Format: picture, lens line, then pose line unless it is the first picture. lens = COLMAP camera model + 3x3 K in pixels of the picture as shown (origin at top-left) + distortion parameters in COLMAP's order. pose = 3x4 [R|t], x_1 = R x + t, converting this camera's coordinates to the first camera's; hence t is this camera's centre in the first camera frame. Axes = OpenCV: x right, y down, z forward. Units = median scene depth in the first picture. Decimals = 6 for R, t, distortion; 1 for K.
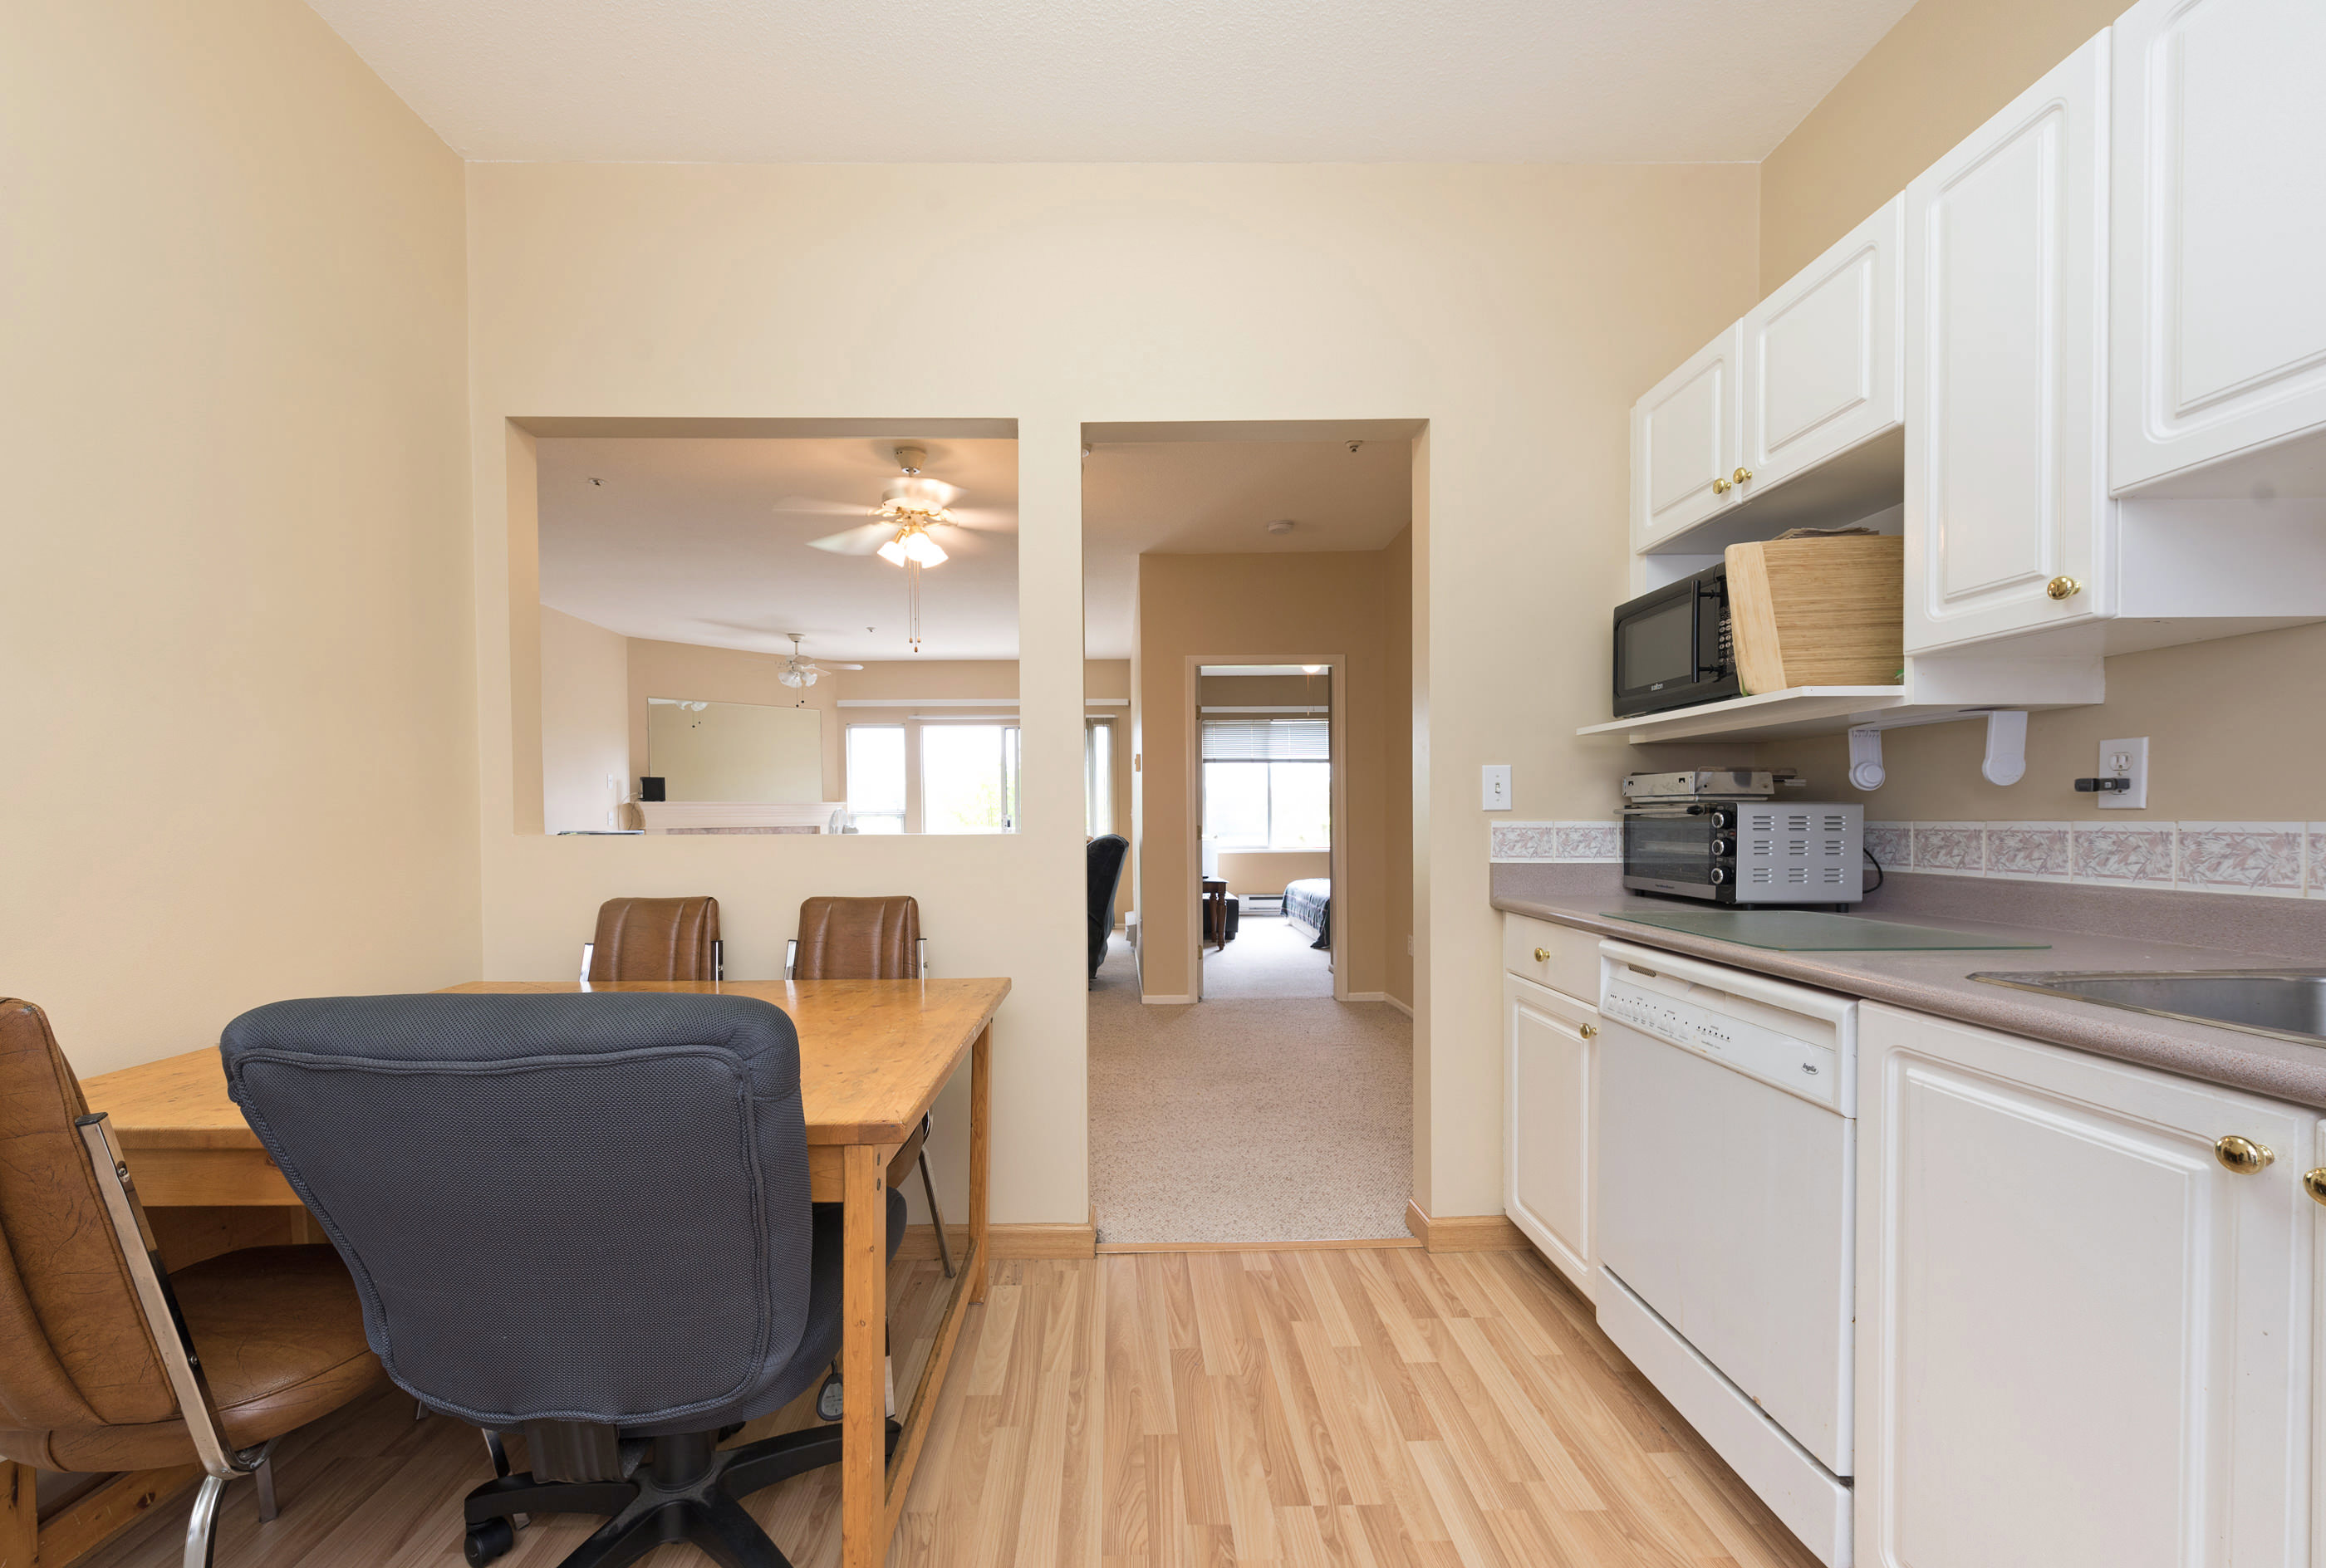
lens RADIAL K [[912.5, 0, 1134.5], [0, 912.5, 837.8], [0, 0, 1]] dist [0.001099, 0.000061]
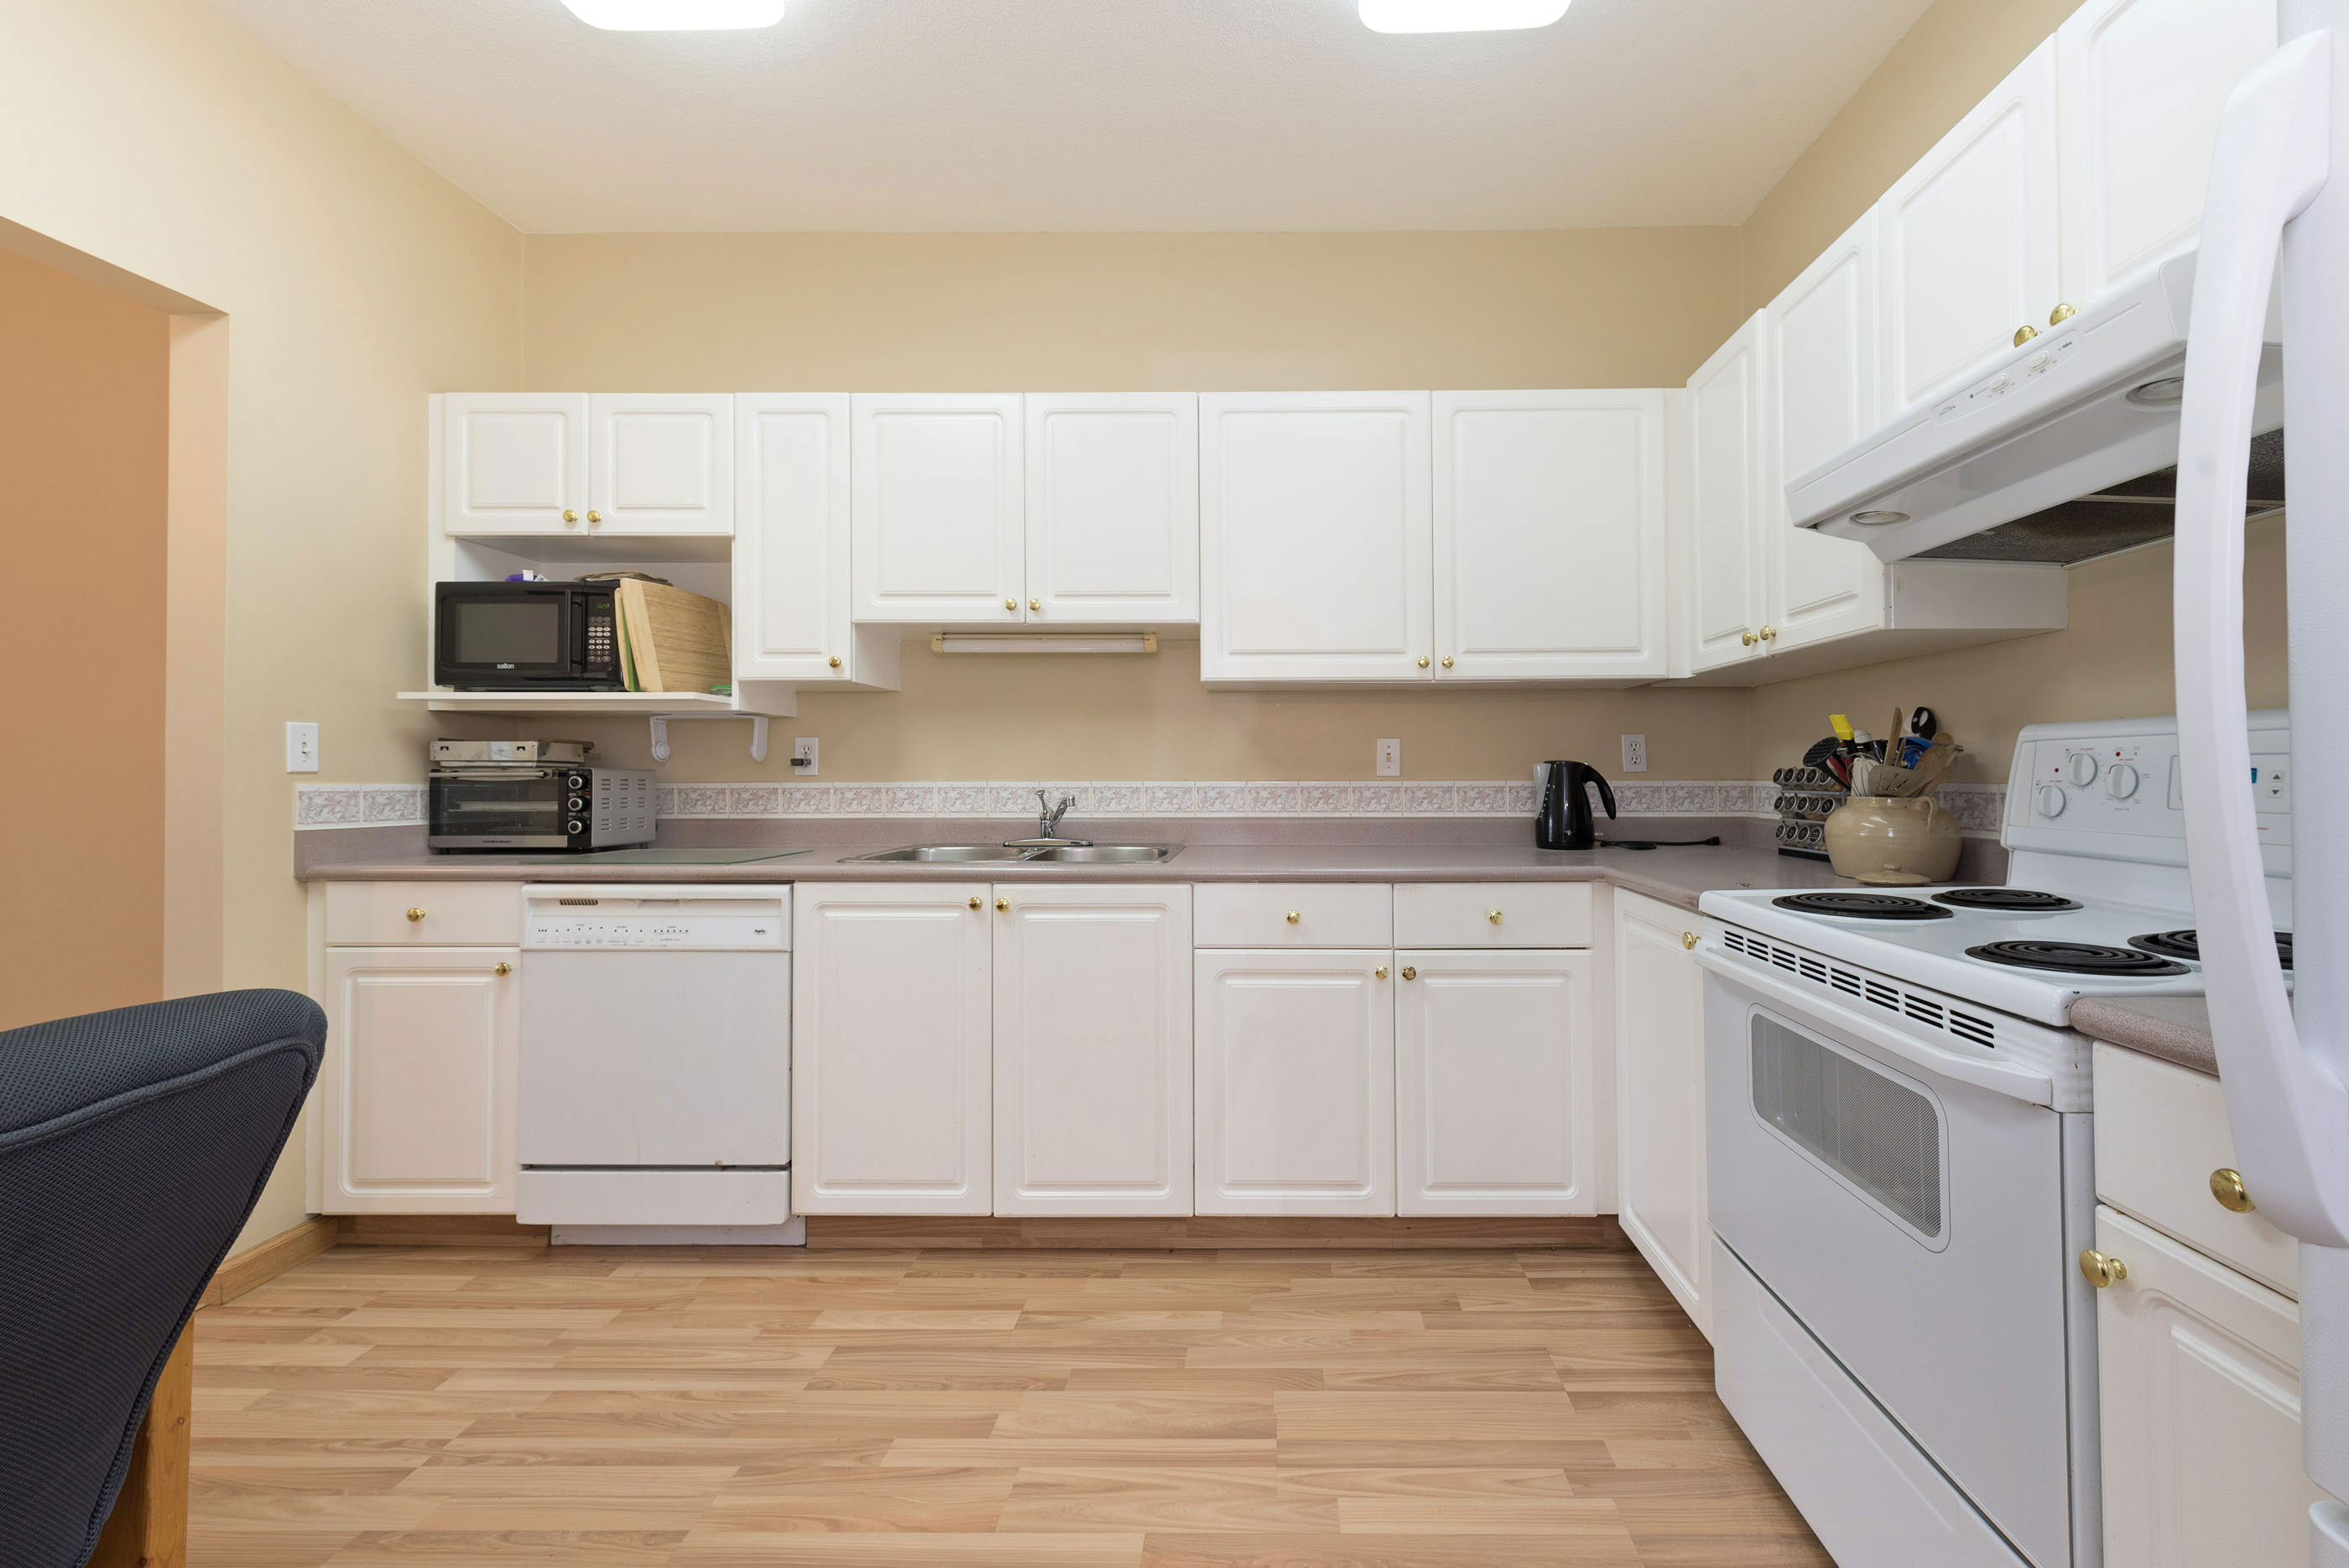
lens RADIAL K [[921.6, 0, 1244.6], [0, 921.6, 758.2], [0, 0, 1]] dist [0.001099, 0.000061]
pose [[0.052516, 0.024465, 0.998320, -0.615409], [0.023020, 0.999405, -0.025703, 0.001170], [-0.998355, 0.024331, 0.051922, 0.019277]]
